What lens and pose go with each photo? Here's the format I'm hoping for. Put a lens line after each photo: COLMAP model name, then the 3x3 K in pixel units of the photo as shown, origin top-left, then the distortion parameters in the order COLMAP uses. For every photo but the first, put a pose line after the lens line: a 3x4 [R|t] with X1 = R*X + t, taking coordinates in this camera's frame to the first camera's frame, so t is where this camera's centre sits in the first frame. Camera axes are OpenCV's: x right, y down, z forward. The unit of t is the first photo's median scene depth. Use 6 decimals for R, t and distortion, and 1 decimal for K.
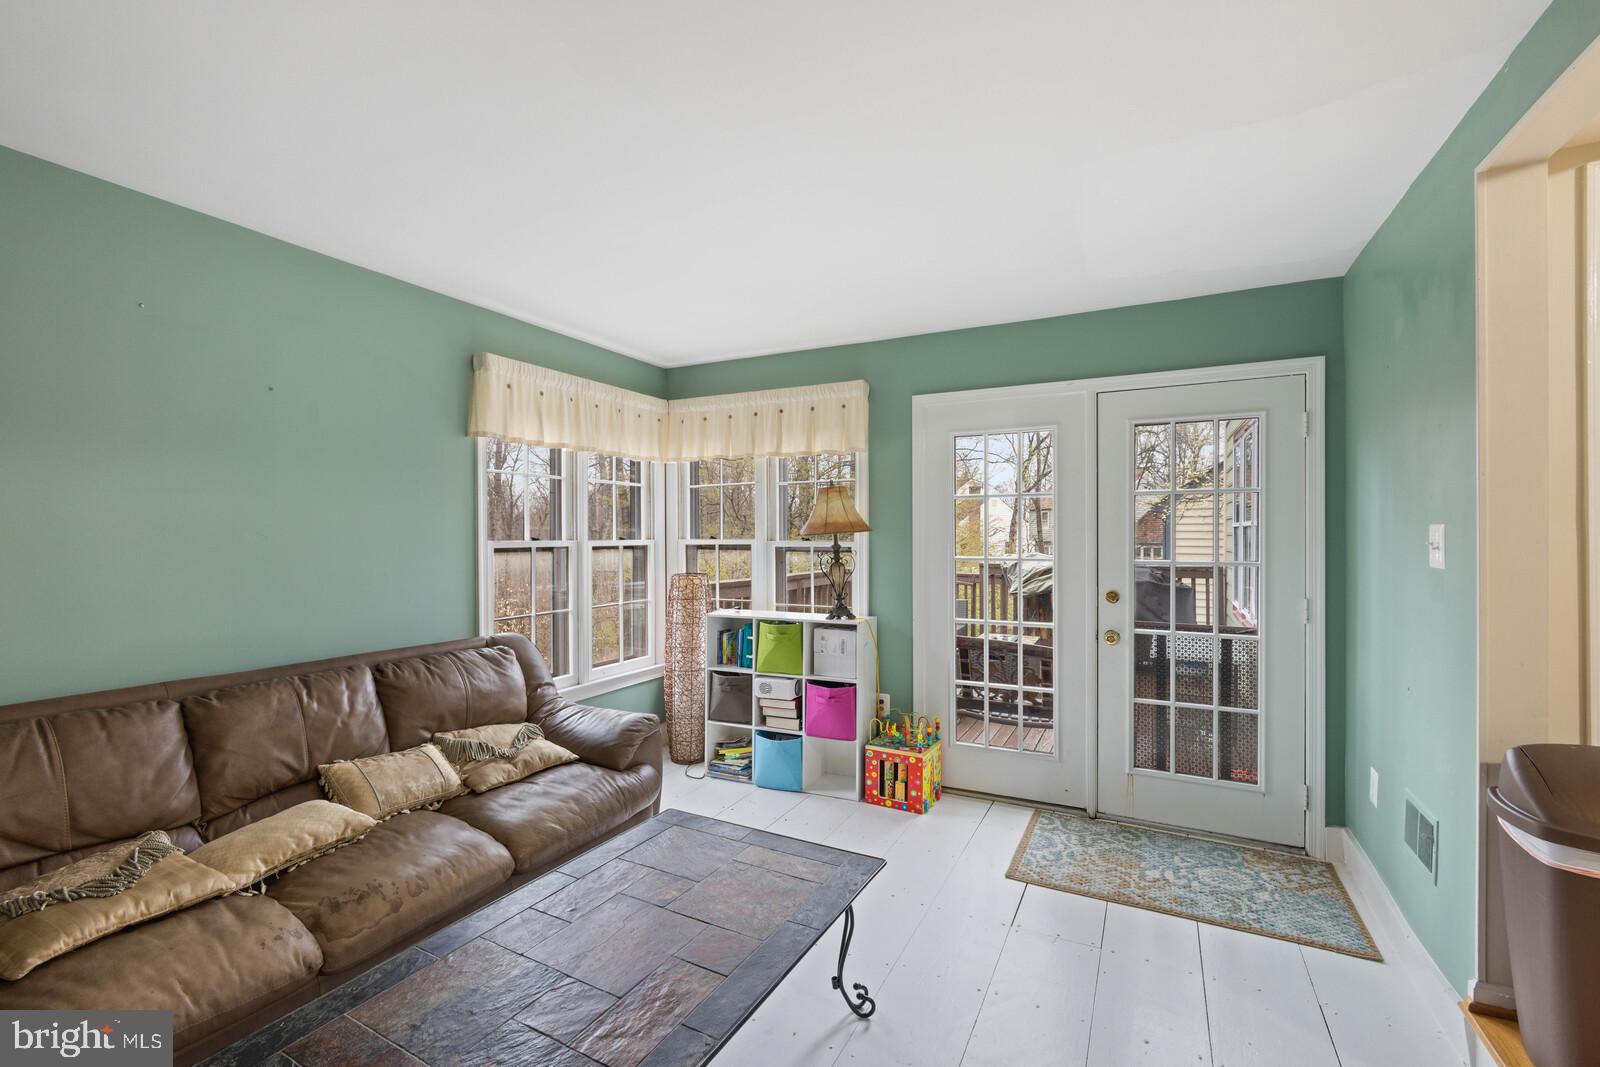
lens RADIAL K [[692.2, 0, 801.8], [0, 692.2, 531.5], [0, 0, 1]] dist [-0.007042, -0.000086]
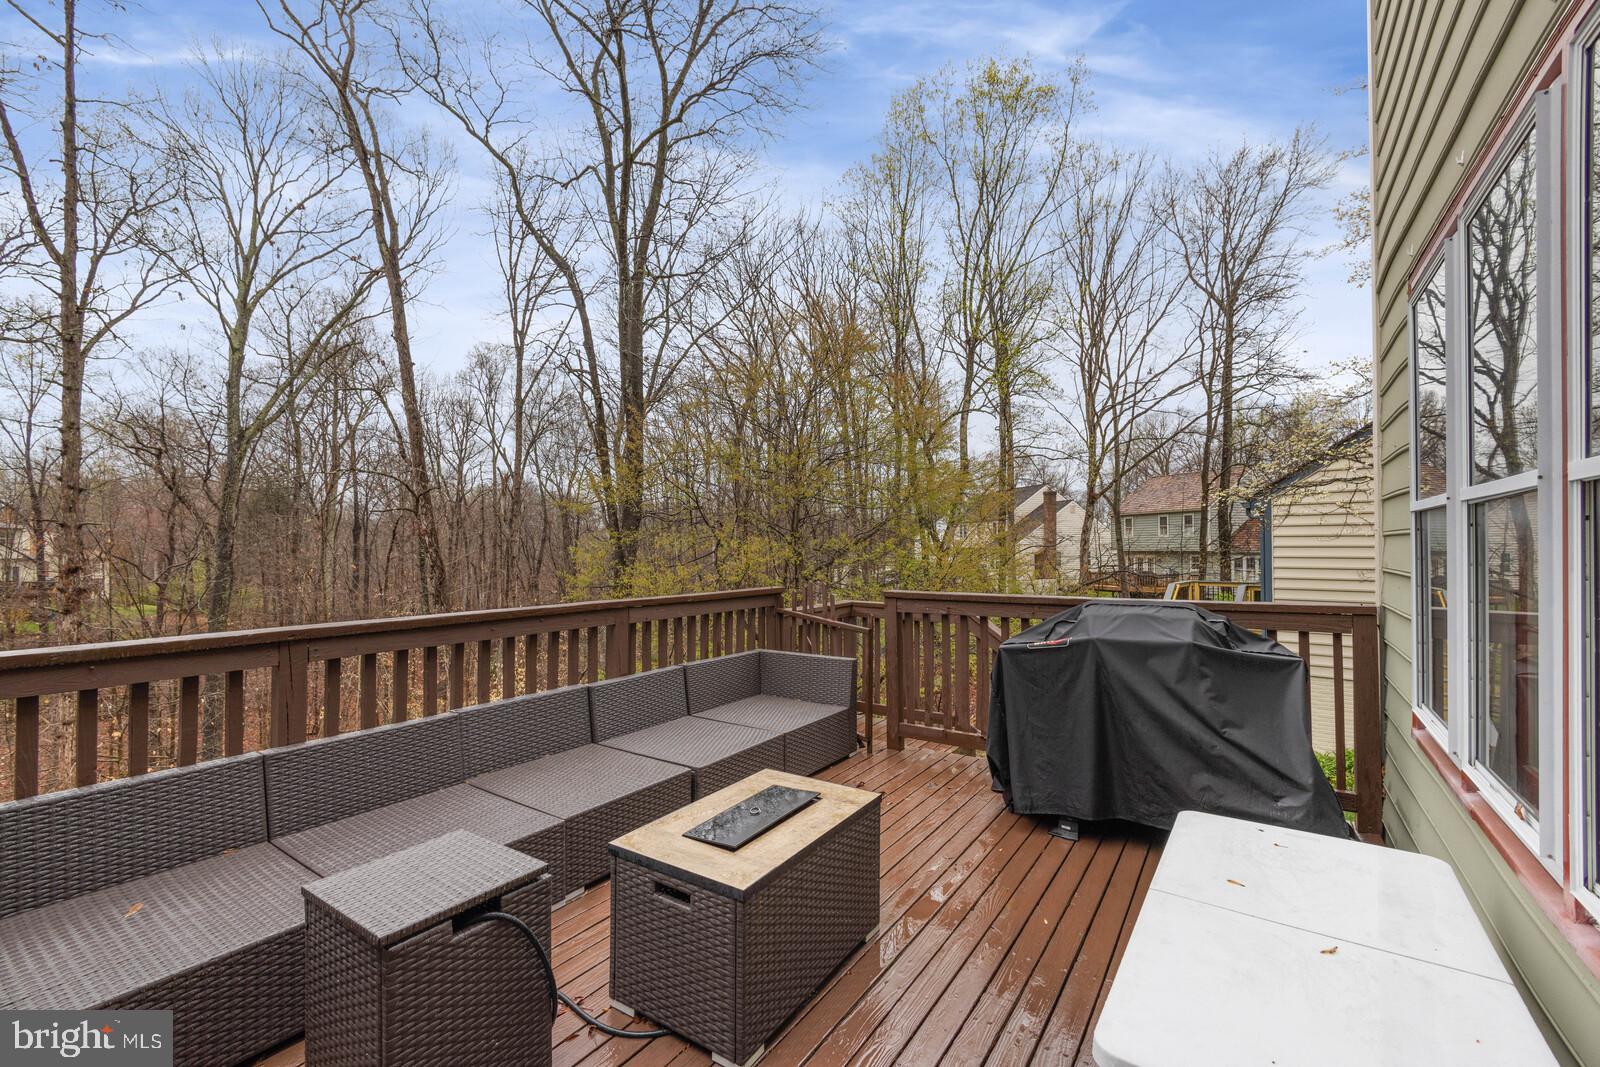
lens RADIAL K [[692.2, 0, 798.2], [0, 692.2, 539.3], [0, 0, 1]] dist [-0.007042, -0.000086]
pose [[0.992818, 0.001074, -0.119632, 0.295833], [-0.001167, 0.999999, -0.000710, 0.008301], [0.119631, 0.000844, 0.992818, 0.518486]]
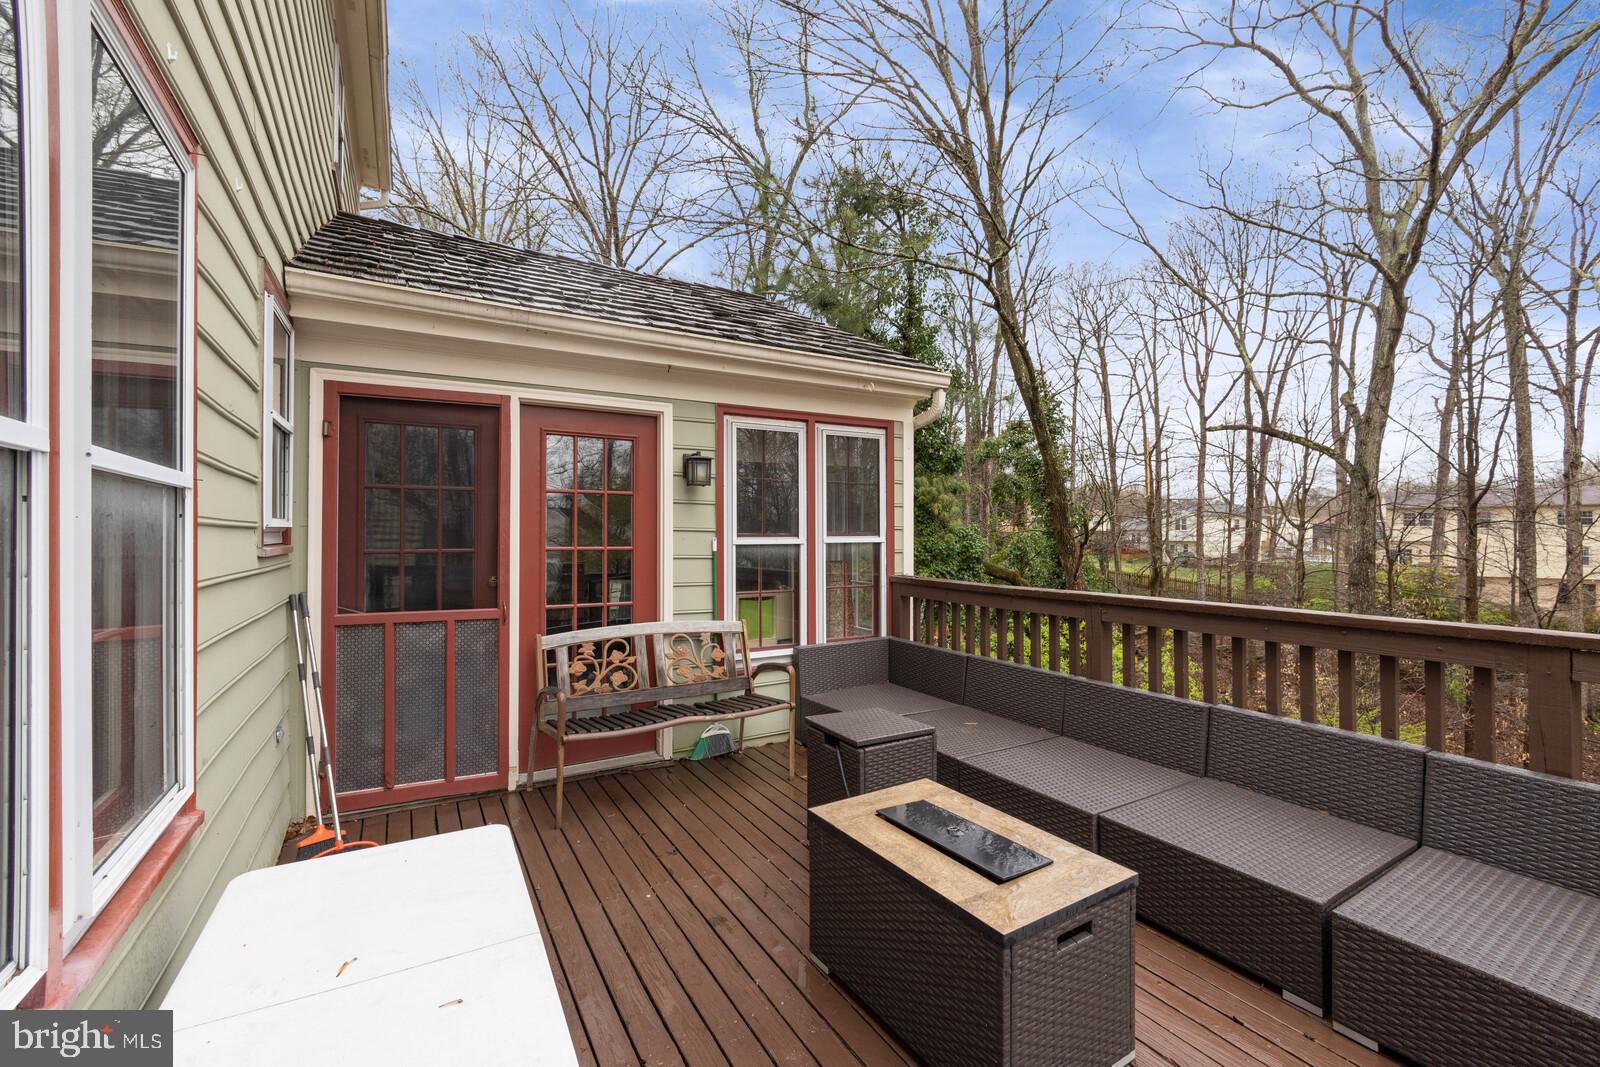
lens RADIAL K [[692.2, 0, 799.2], [0, 692.2, 522.3], [0, 0, 1]] dist [-0.007042, -0.000086]
pose [[-0.512479, 0.001581, -0.858698, 0.425959], [0.002236, 0.999997, 0.000507, 0.006069], [0.858697, -0.001660, -0.512482, 0.755367]]
